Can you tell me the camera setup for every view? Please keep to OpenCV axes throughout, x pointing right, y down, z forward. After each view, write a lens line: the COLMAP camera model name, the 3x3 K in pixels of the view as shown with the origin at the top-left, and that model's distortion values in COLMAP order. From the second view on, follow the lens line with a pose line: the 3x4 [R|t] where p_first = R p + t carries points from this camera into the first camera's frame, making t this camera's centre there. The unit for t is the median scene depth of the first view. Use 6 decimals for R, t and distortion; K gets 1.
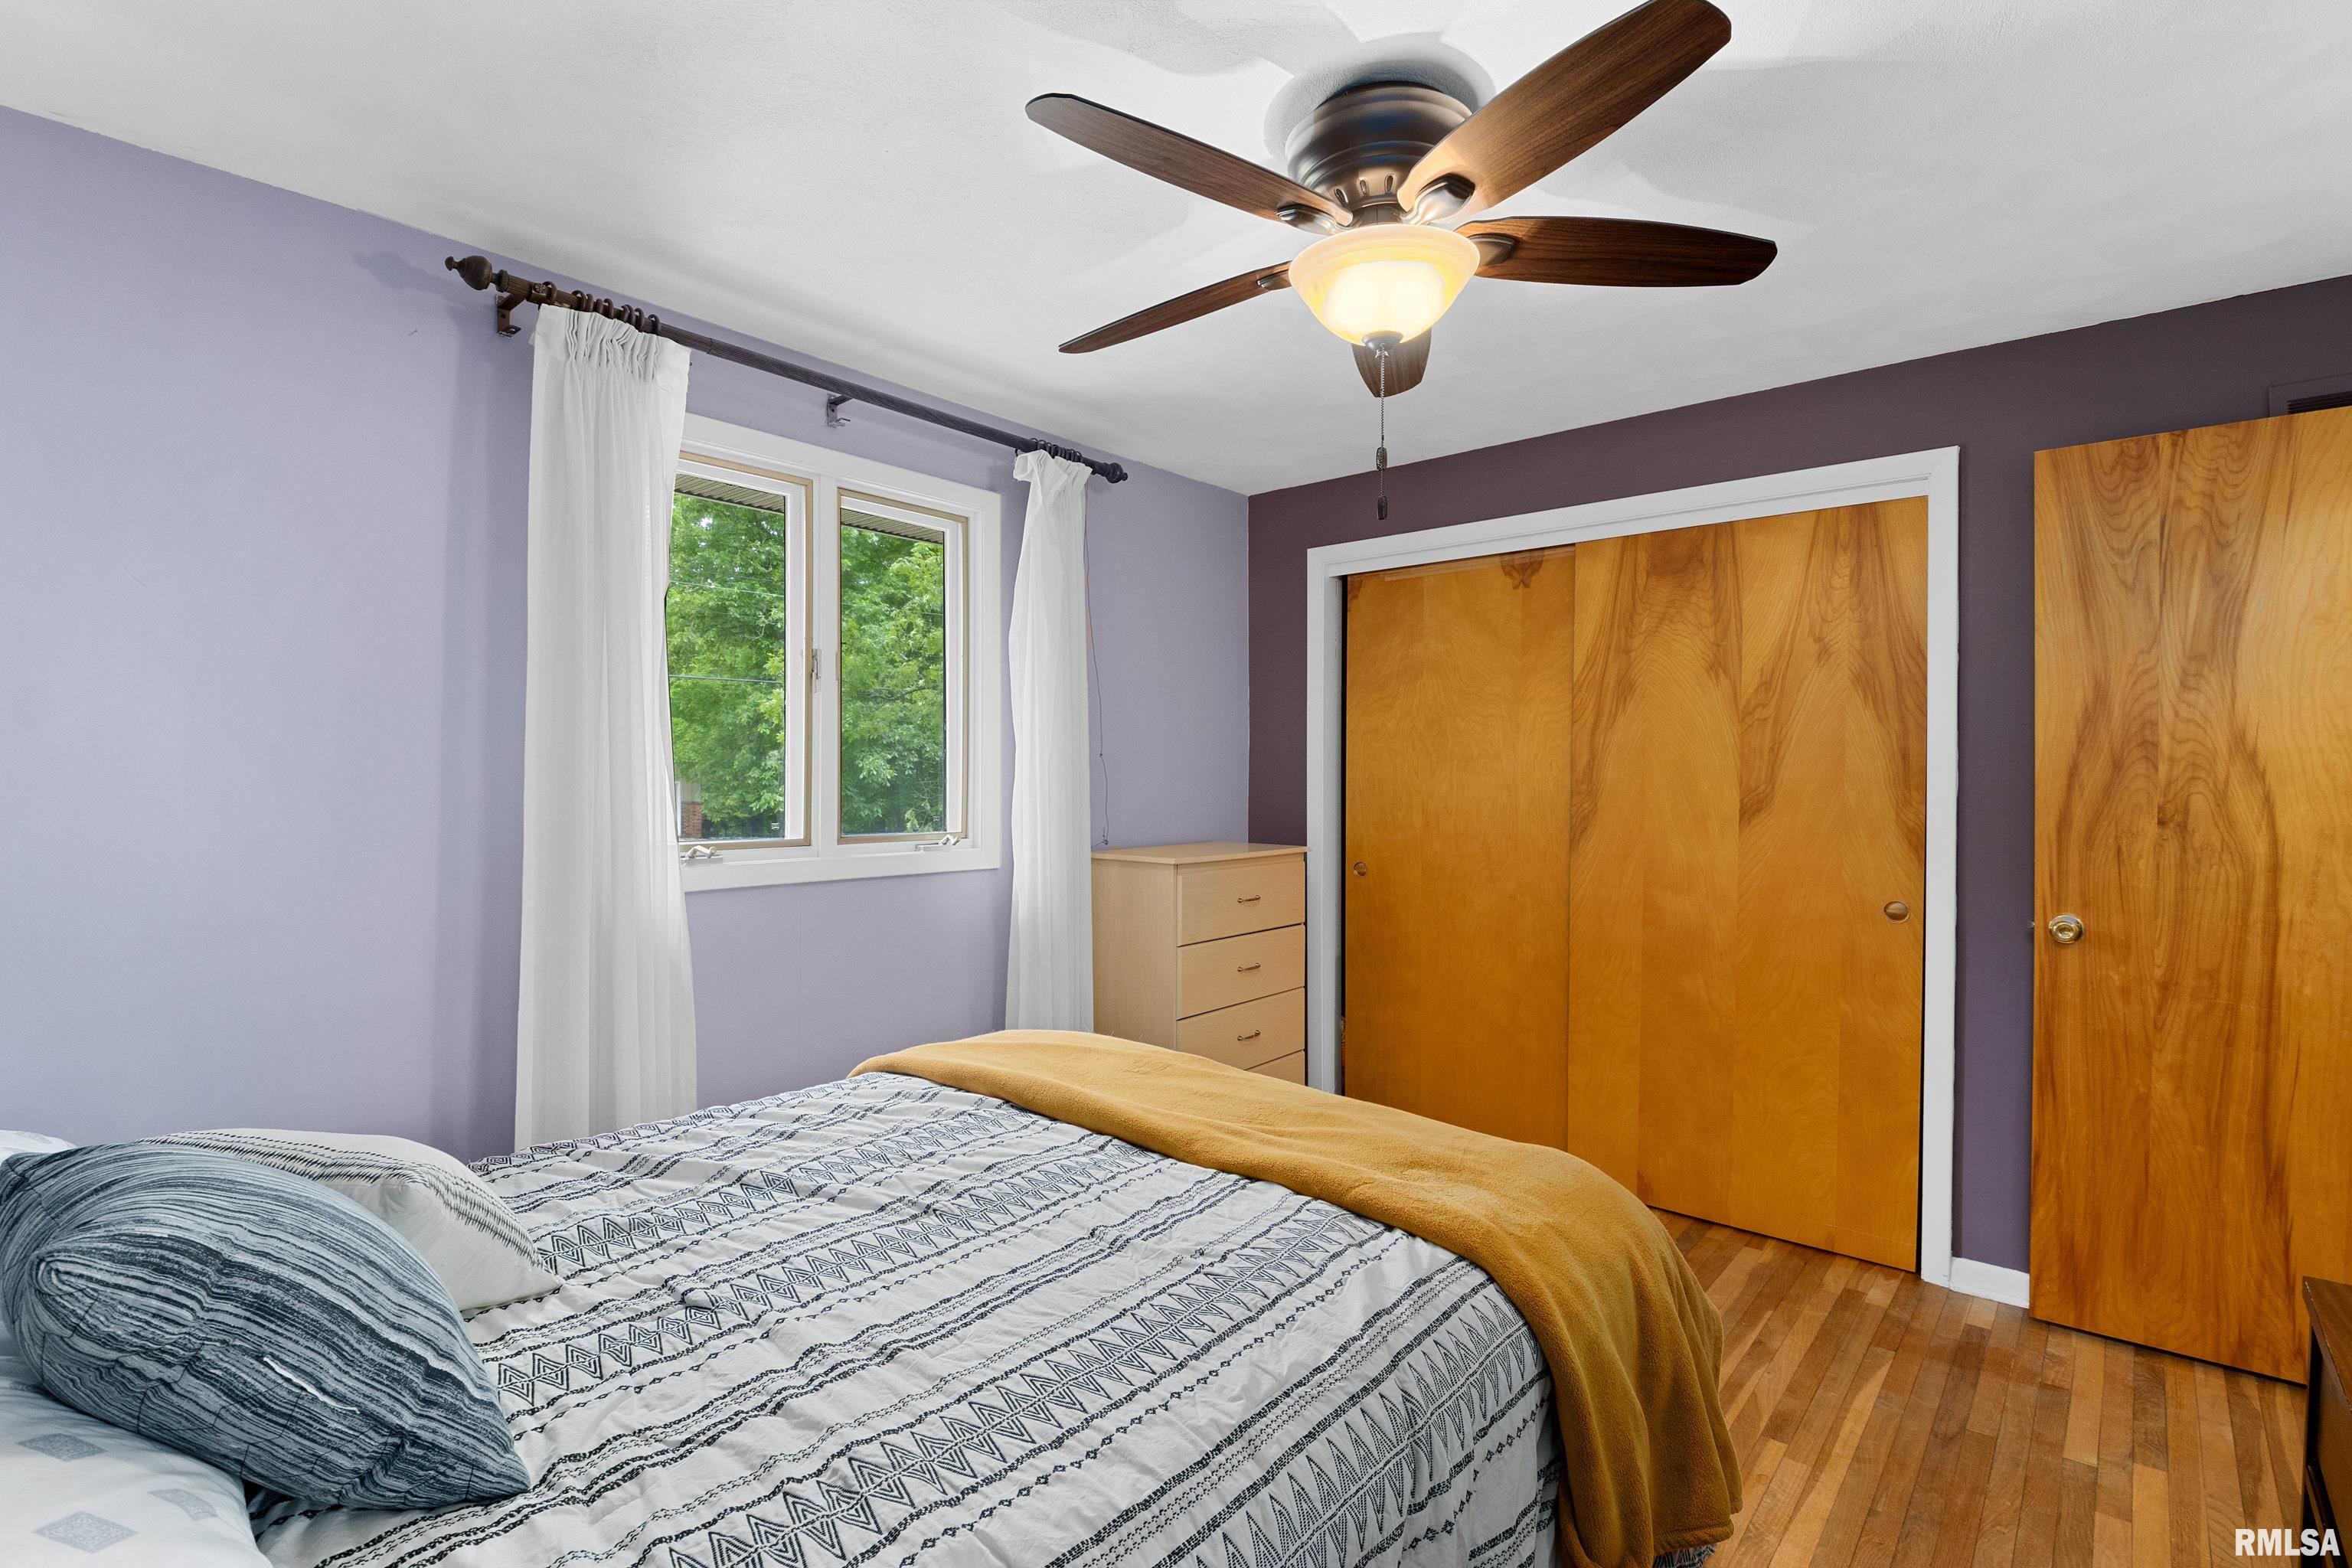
lens RADIAL K [[1087.0, 0, 1163.3], [0, 1087.0, 779.8], [0, 0, 1]] dist [0.014893, -0.022795]
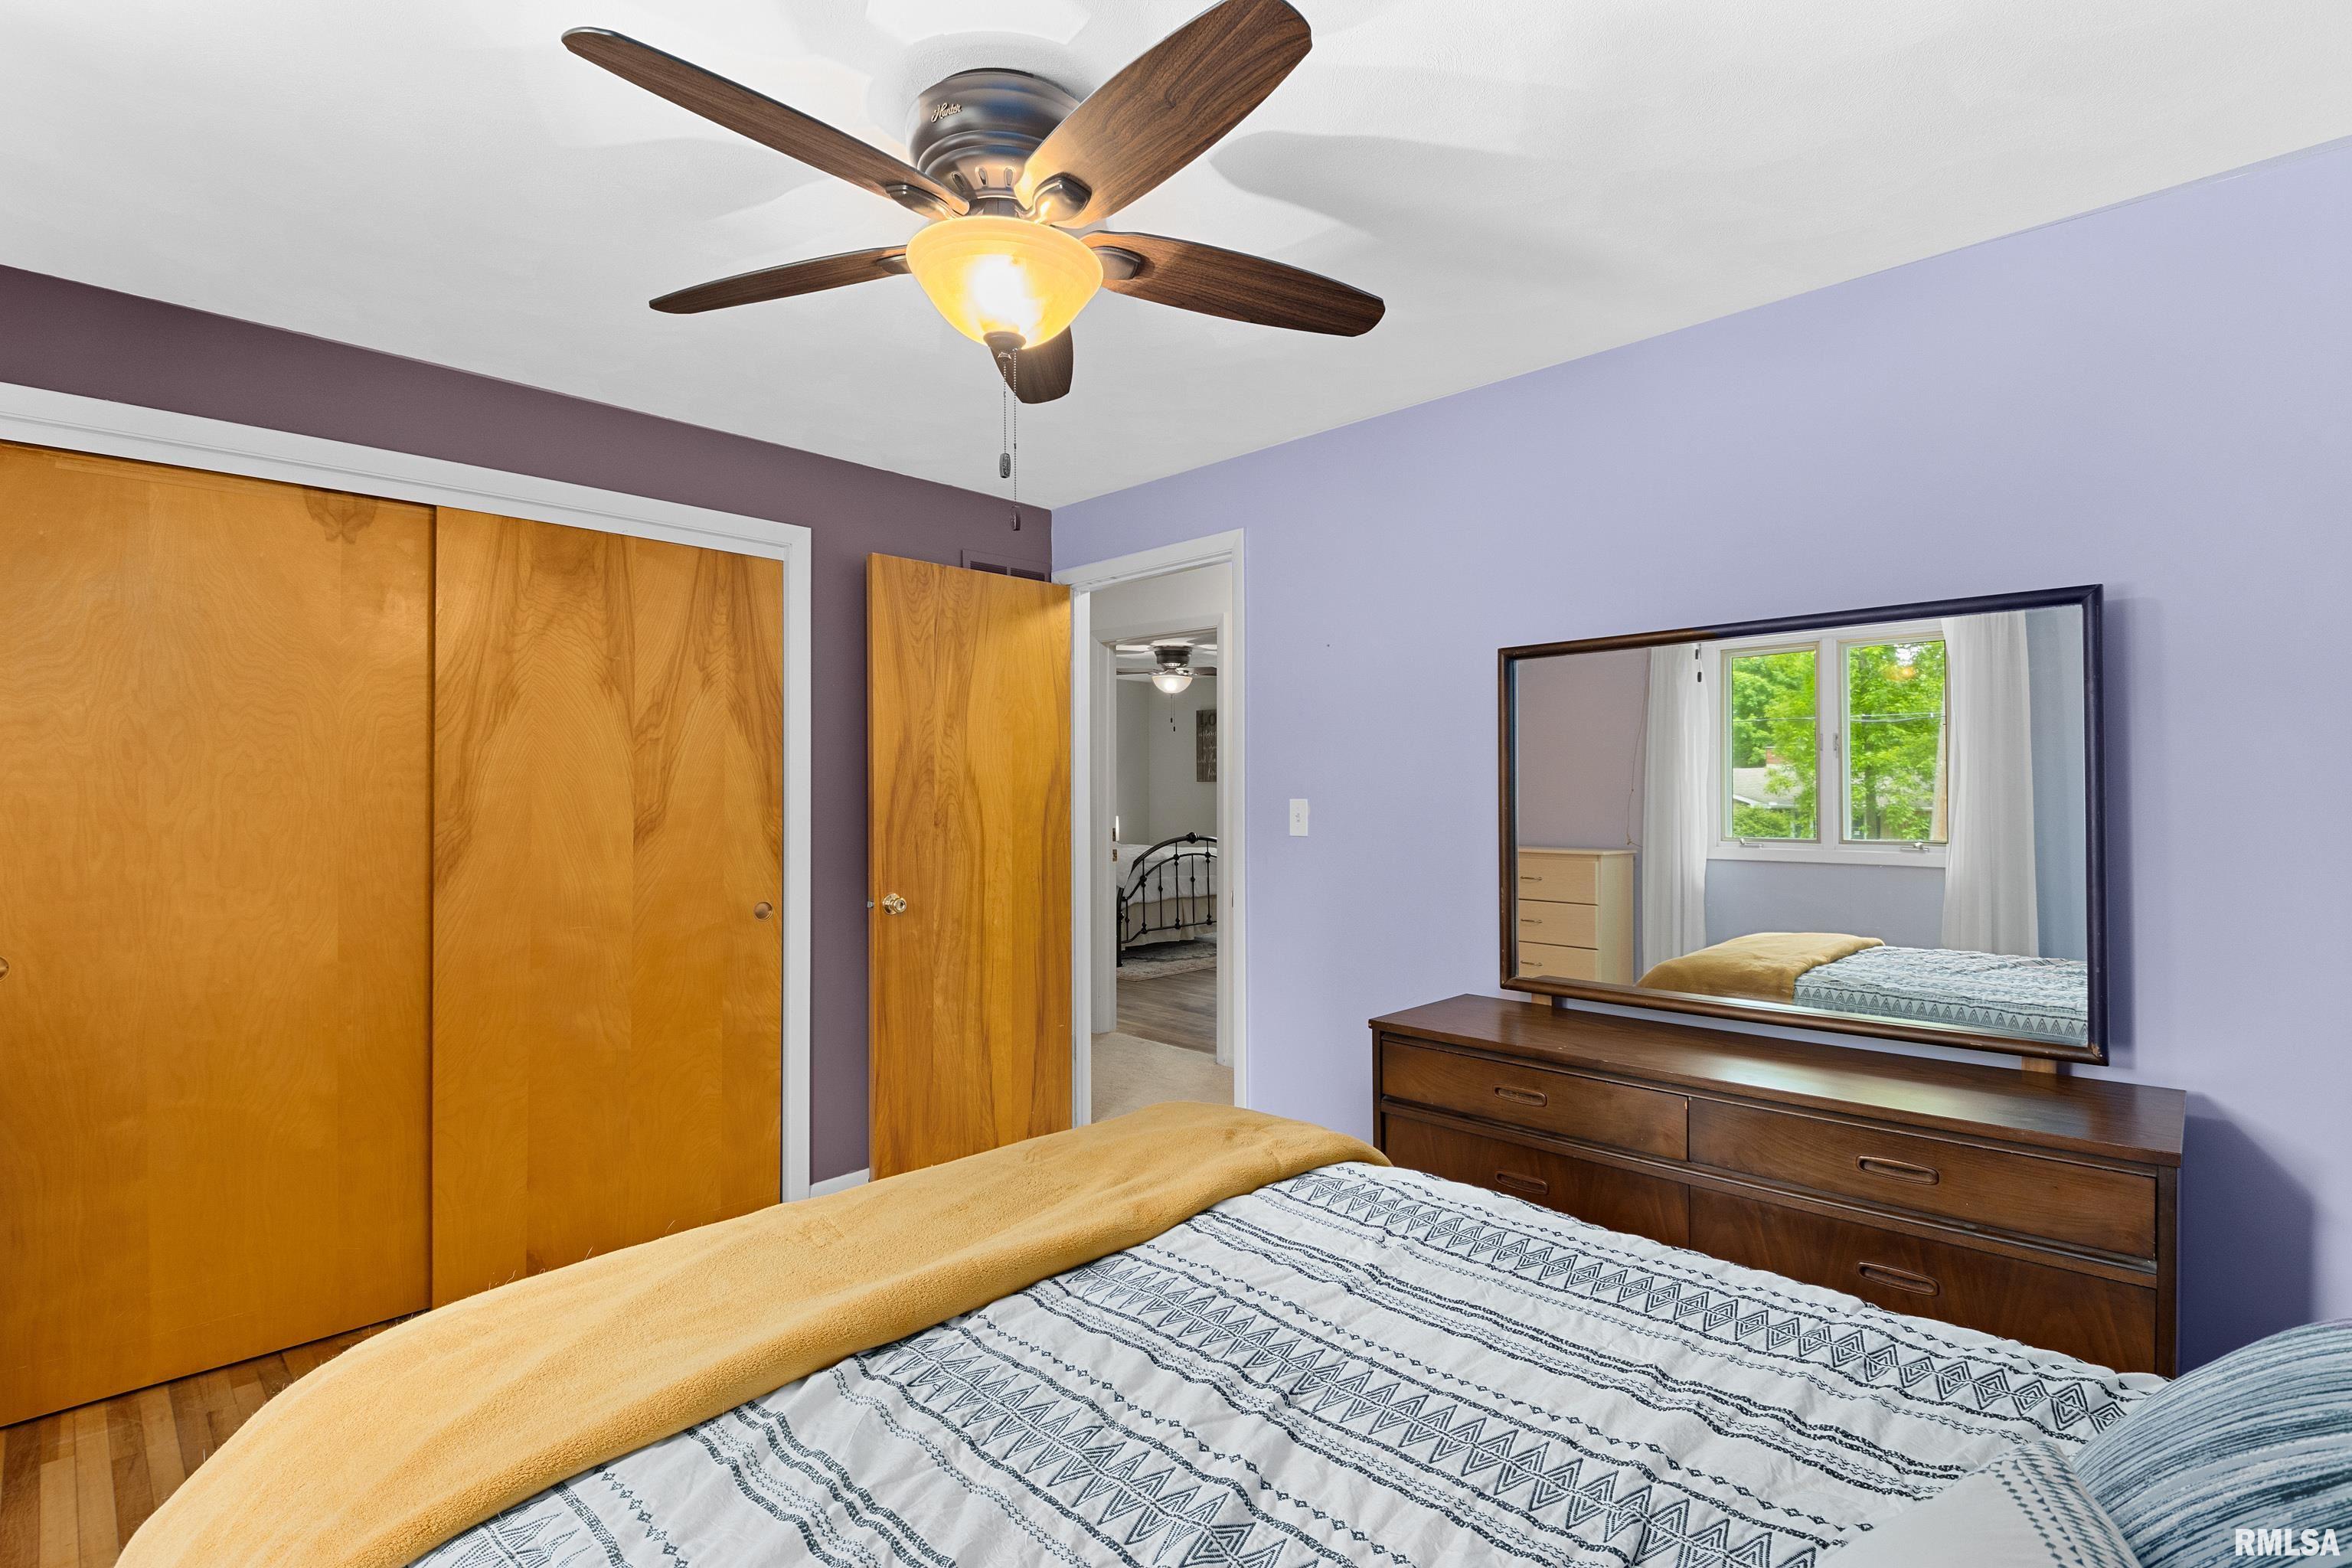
lens RADIAL K [[1087.0, 0, 1163.3], [0, 1087.0, 779.8], [0, 0, 1]] dist [0.014893, -0.022795]
pose [[0.046602, 0.005108, 0.998900, -0.528346], [0.007978, 0.999953, -0.005486, -0.010256], [-0.998882, 0.008225, 0.046559, 0.579036]]
